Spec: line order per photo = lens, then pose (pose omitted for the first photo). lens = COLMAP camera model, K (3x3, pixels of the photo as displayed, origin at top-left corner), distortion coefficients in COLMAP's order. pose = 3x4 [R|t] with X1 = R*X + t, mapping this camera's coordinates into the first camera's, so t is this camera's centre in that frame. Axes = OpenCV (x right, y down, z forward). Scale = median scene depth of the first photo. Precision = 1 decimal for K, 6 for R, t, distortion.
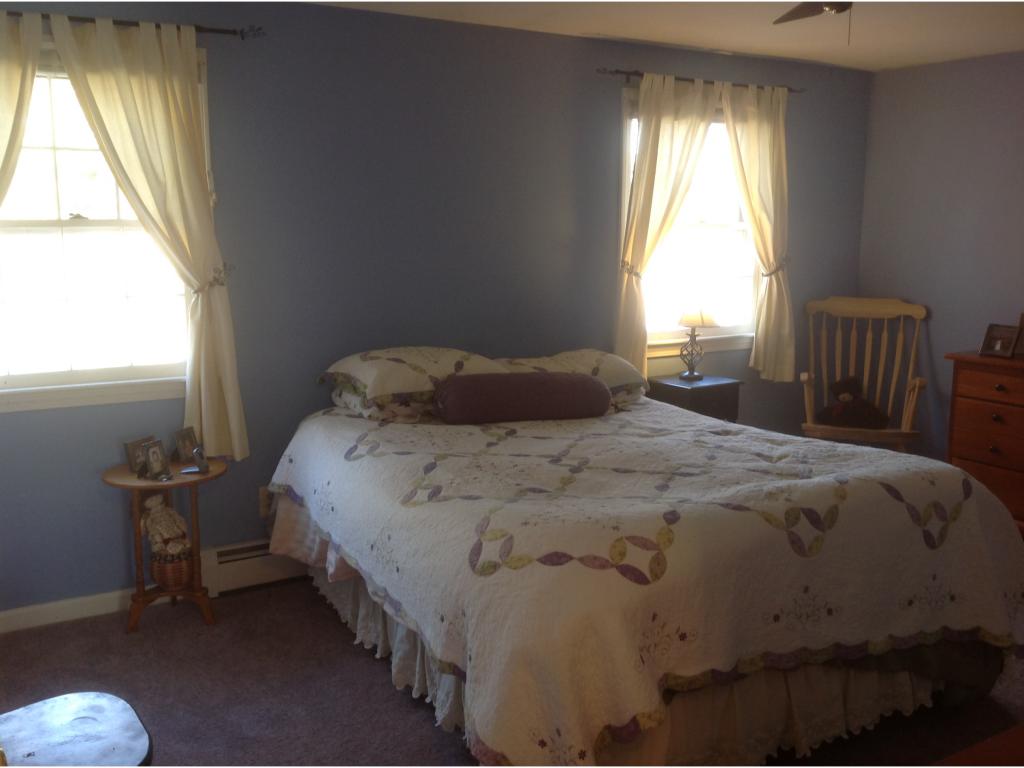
lens RADIAL K [[1019.3, 0, 512.0], [0, 1019.3, 384.0], [0, 0, 1]] dist [0.044865, -0.013137]
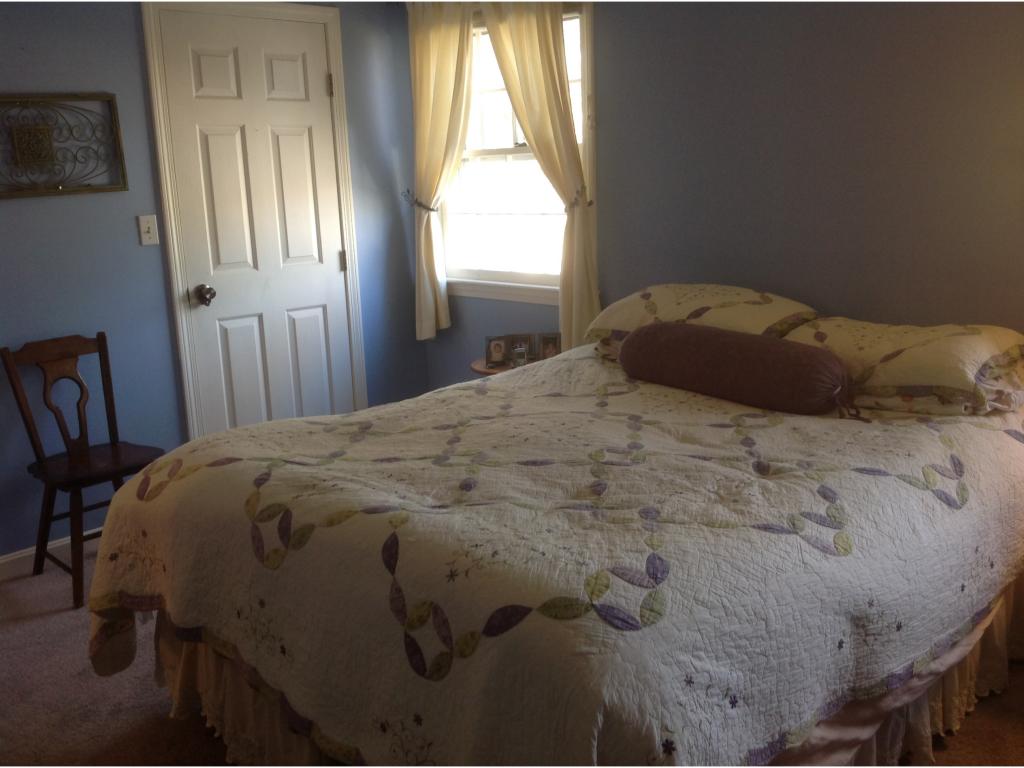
lens RADIAL K [[1019.3, 0, 512.0], [0, 1019.3, 384.0], [0, 0, 1]] dist [0.044865, -0.013137]
pose [[0.224116, 0.197837, -0.954271, 0.966958], [-0.114196, 0.977764, 0.175888, -0.121153], [0.967849, 0.069554, 0.241724, 0.889033]]
